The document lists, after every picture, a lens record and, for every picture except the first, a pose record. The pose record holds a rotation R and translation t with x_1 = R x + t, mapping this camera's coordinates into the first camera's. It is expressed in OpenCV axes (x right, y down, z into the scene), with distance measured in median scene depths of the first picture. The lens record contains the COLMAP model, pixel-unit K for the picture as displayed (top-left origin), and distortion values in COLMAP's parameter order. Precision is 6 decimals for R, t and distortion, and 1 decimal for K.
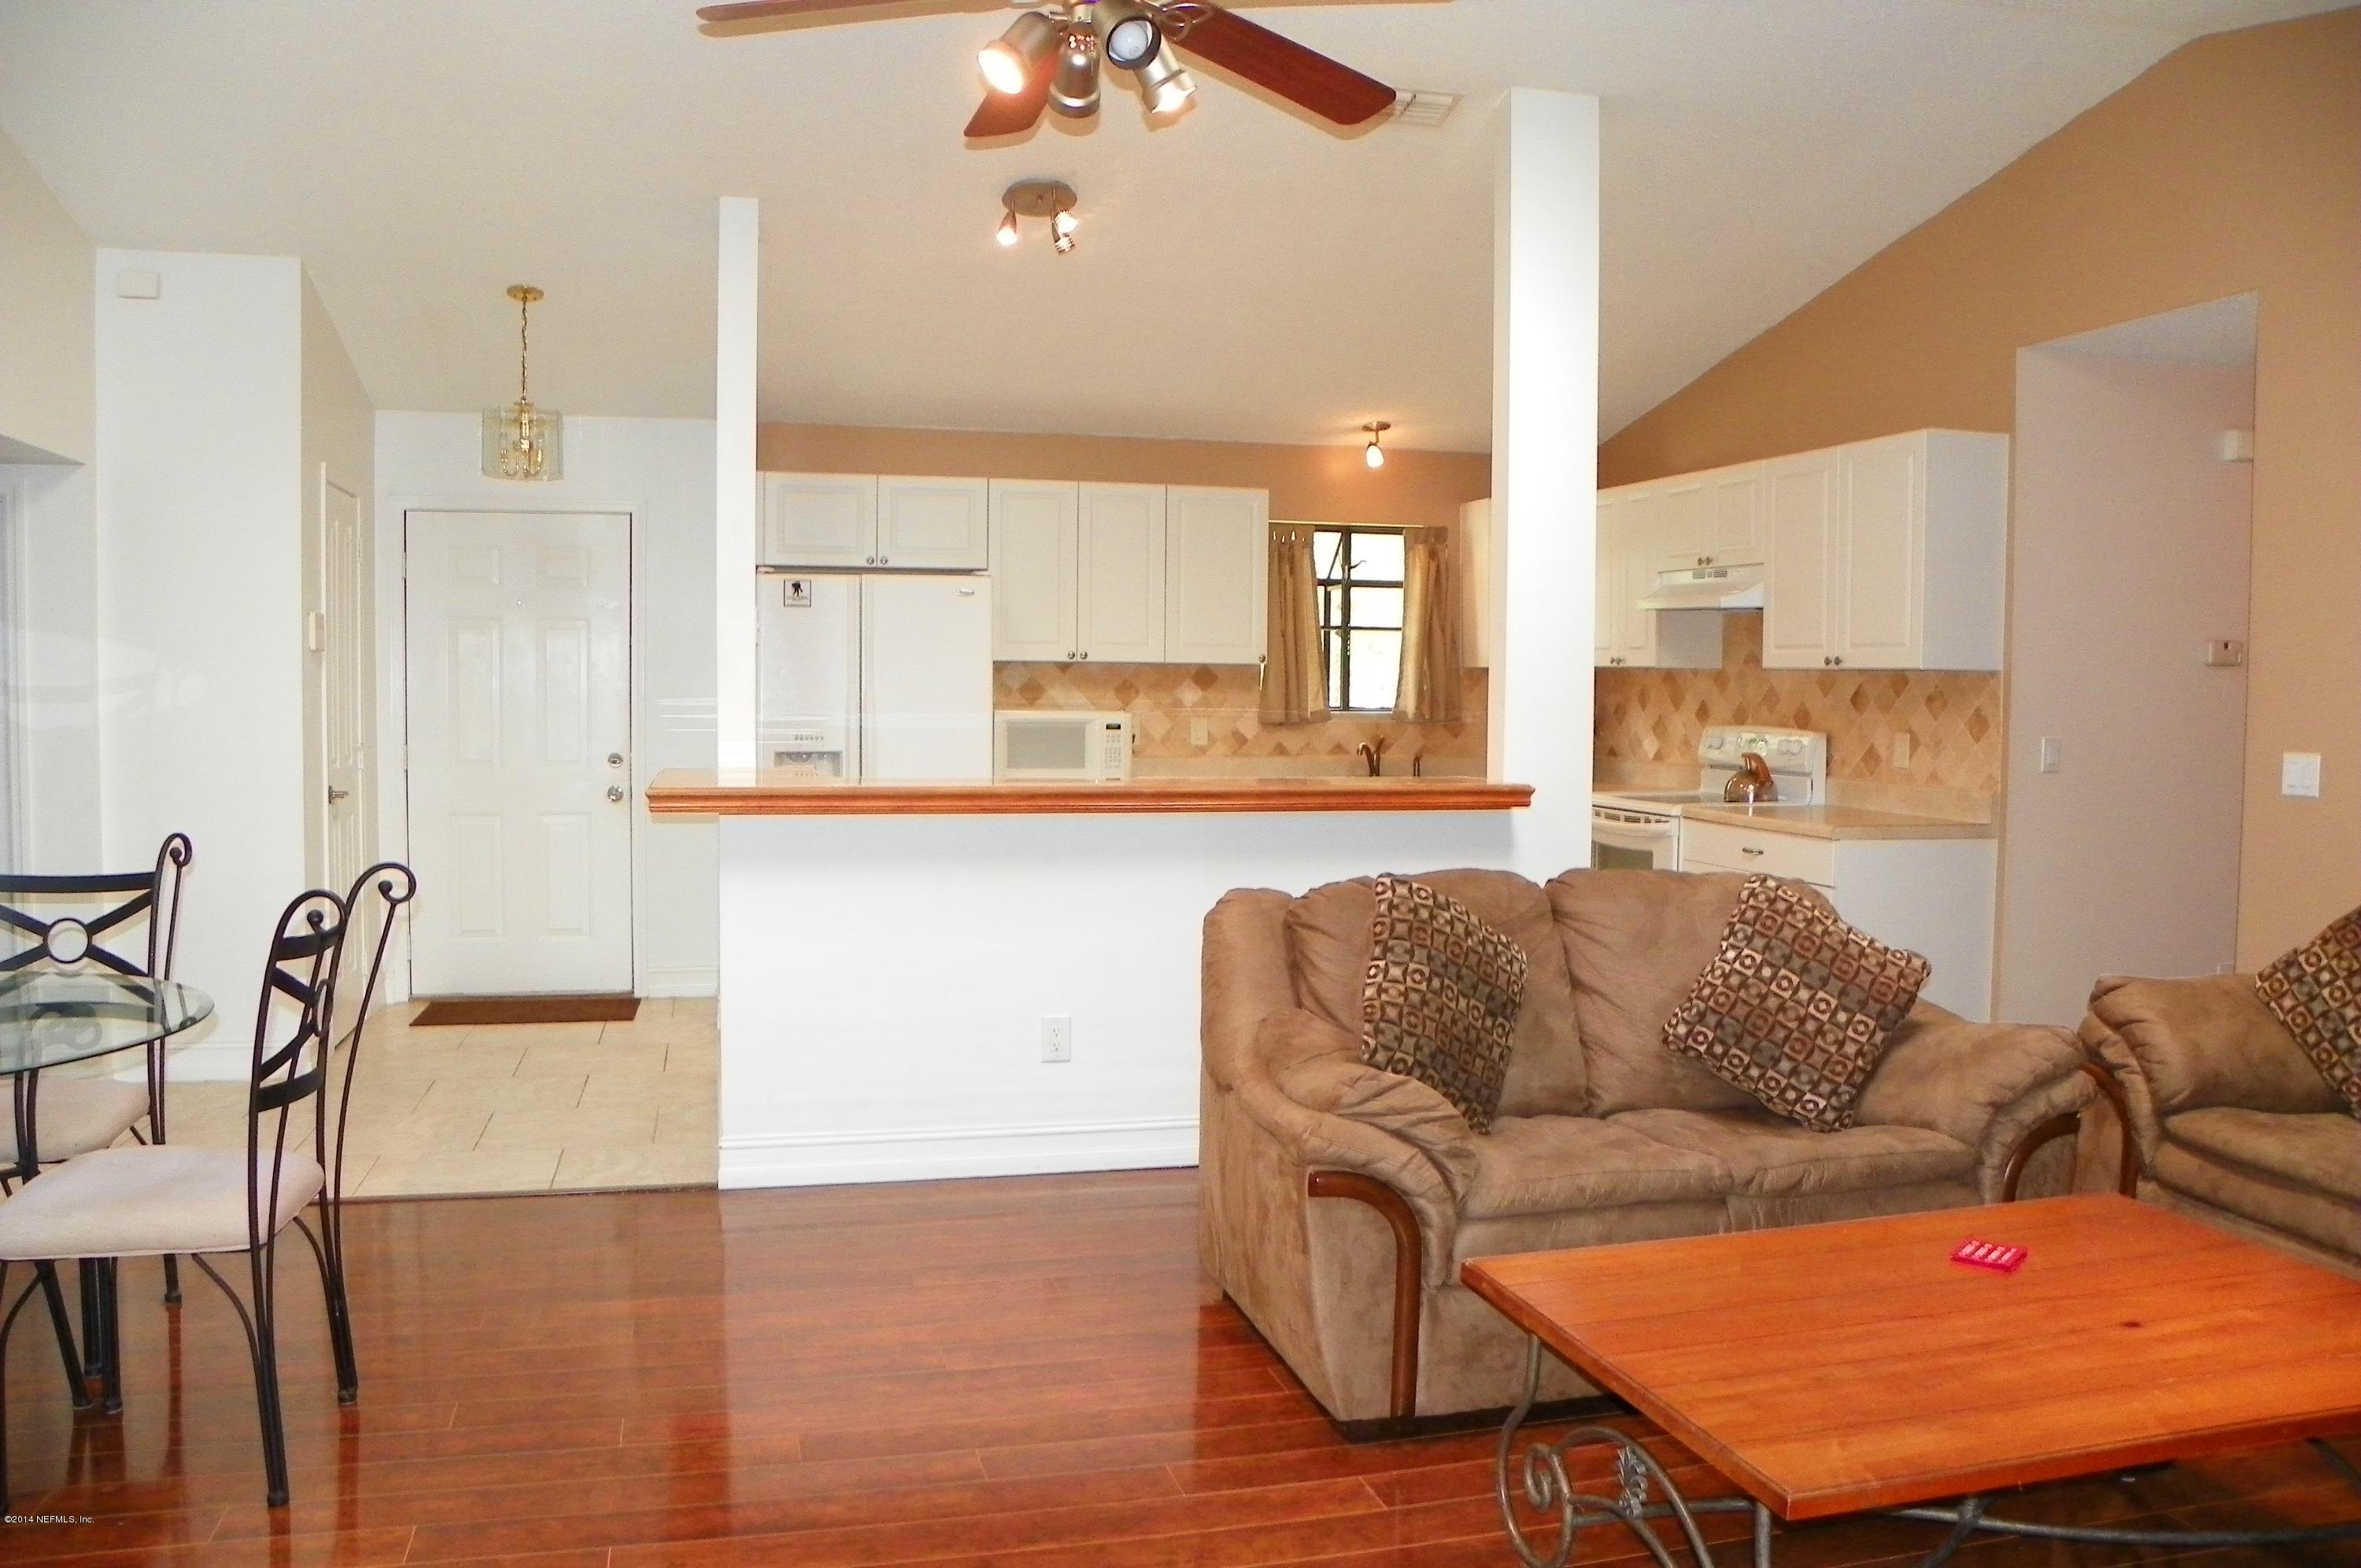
lens RADIAL K [[1754.3, 0, 1180.5], [0, 1754.3, 784.0], [0, 0, 1]] dist [-0.158616, 0.102464]
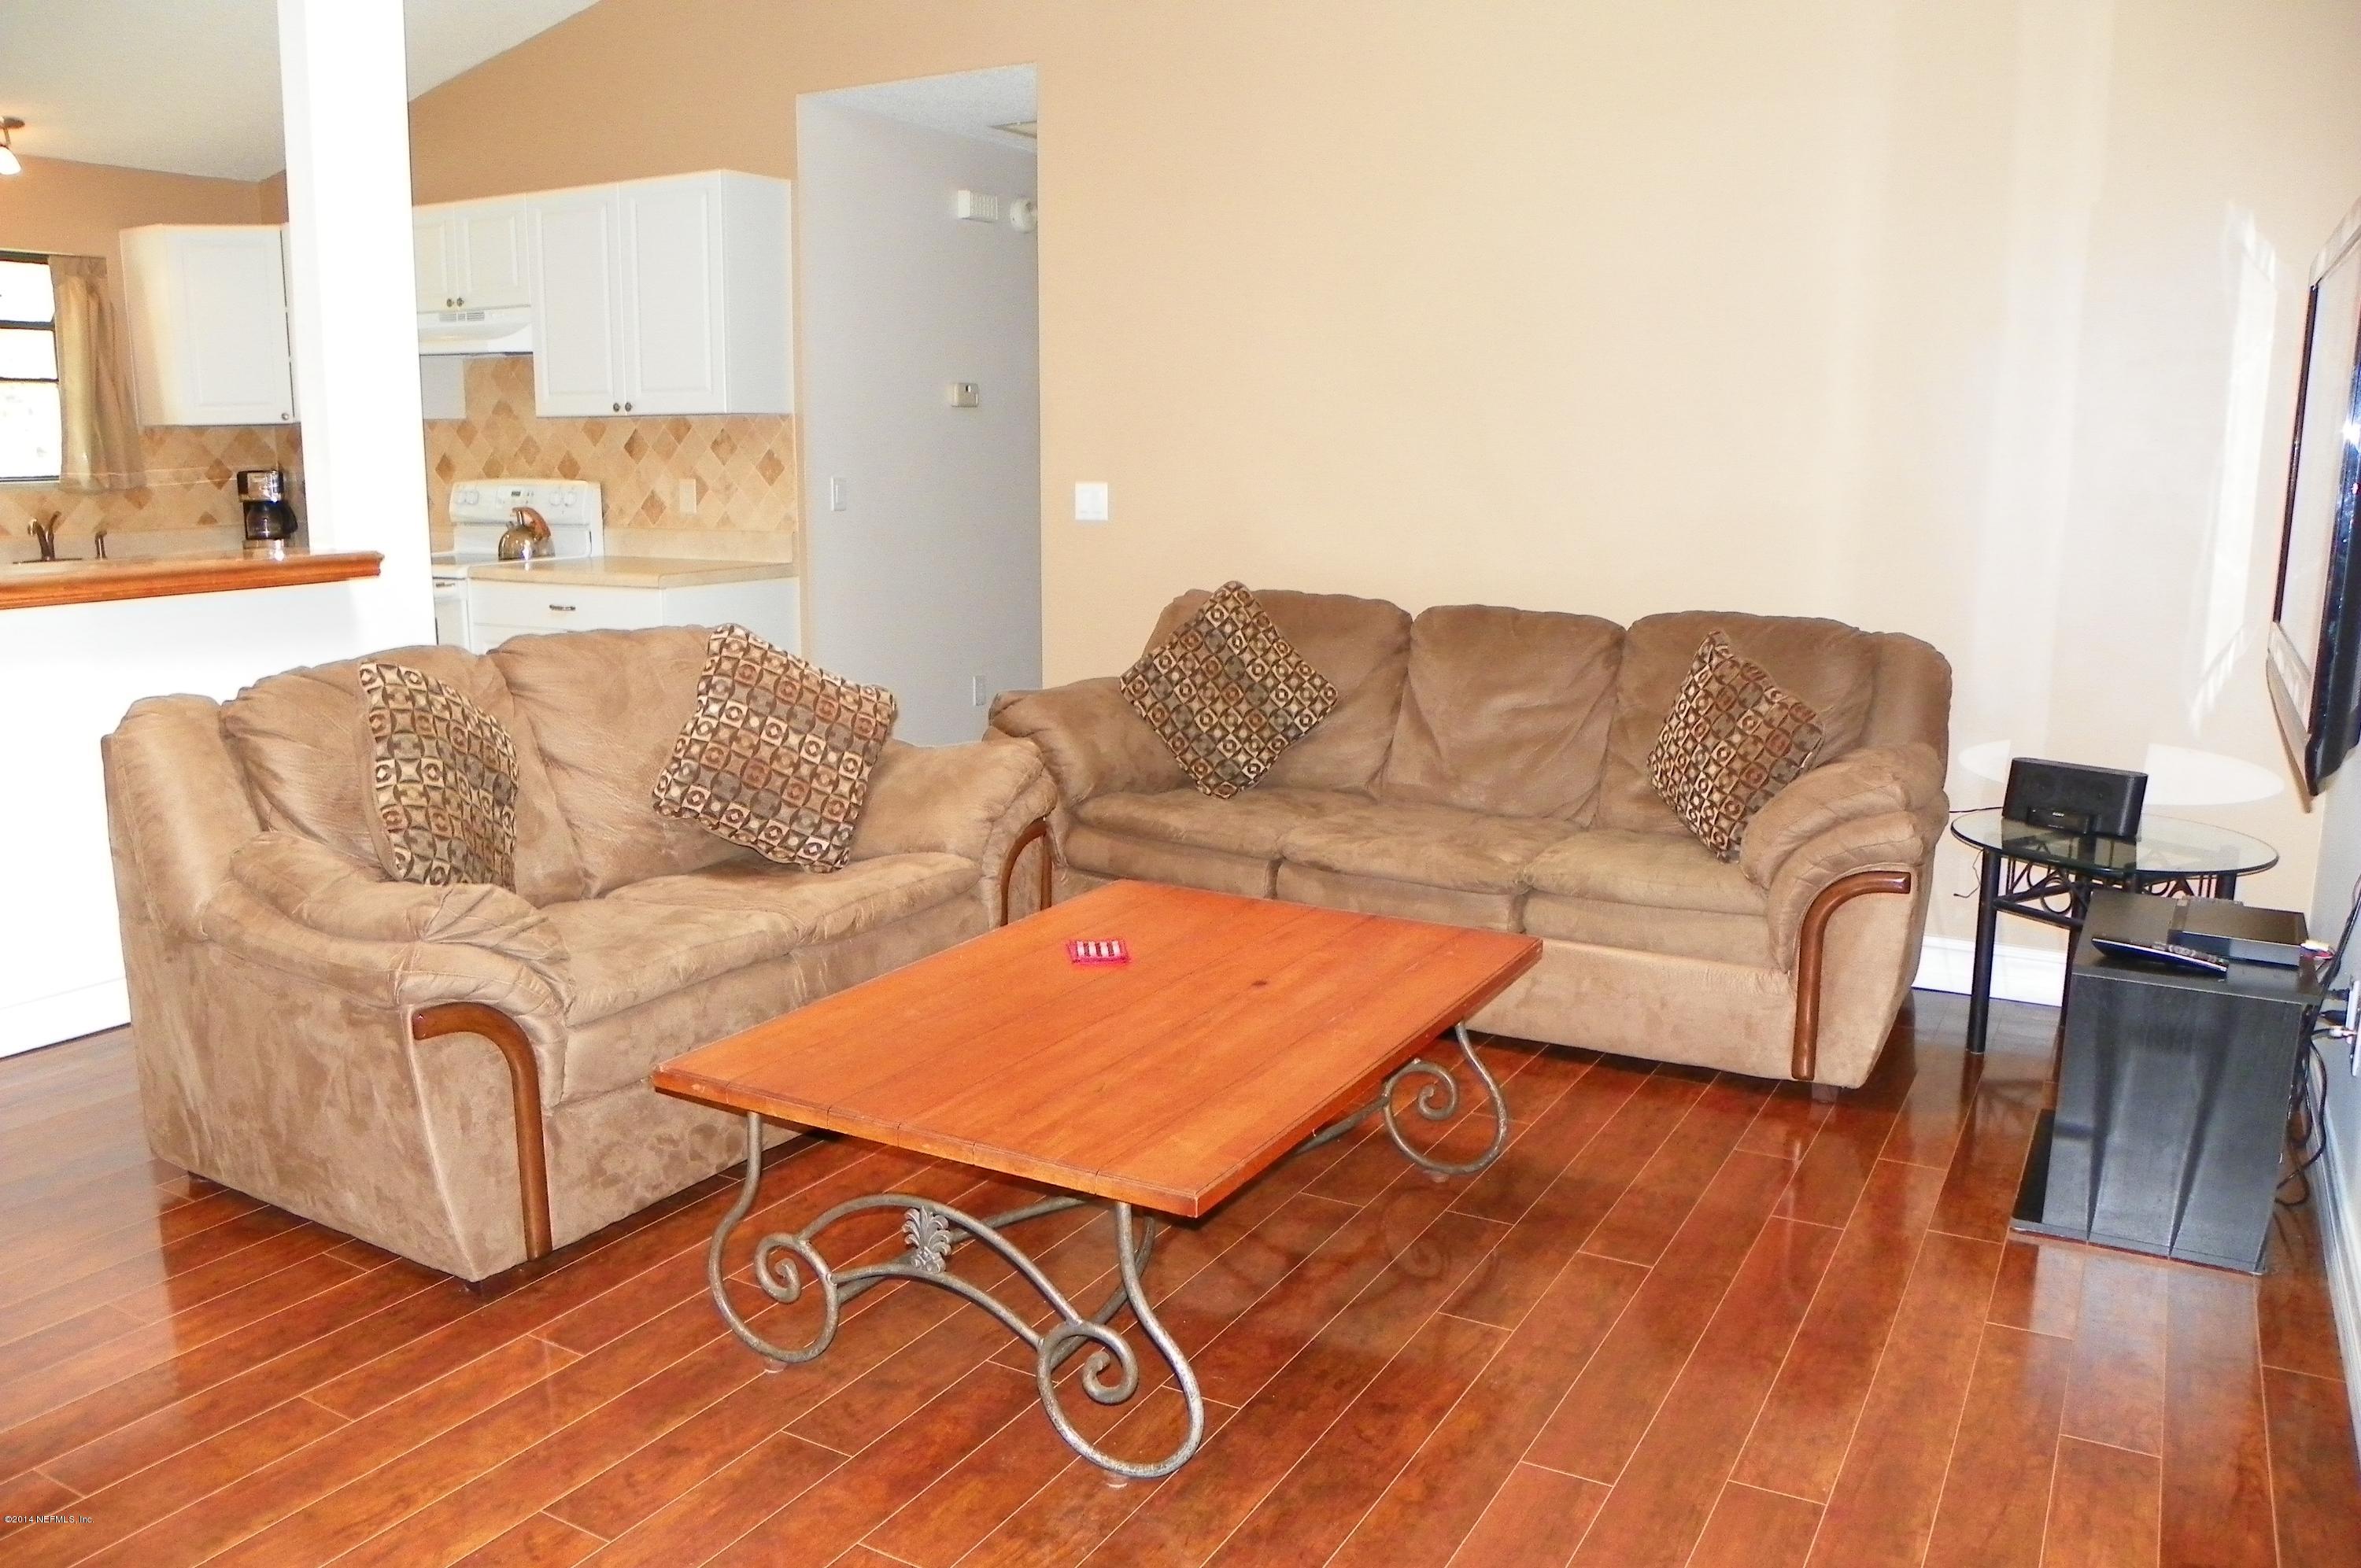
lens RADIAL K [[1754.3, 0, 1180.5], [0, 1754.3, 784.0], [0, 0, 1]] dist [-0.158616, 0.102464]
pose [[0.709594, -0.143084, 0.689930, -0.176493], [0.043879, 0.986238, 0.159405, -0.003299], [-0.703244, -0.082839, 0.706106, 0.125456]]
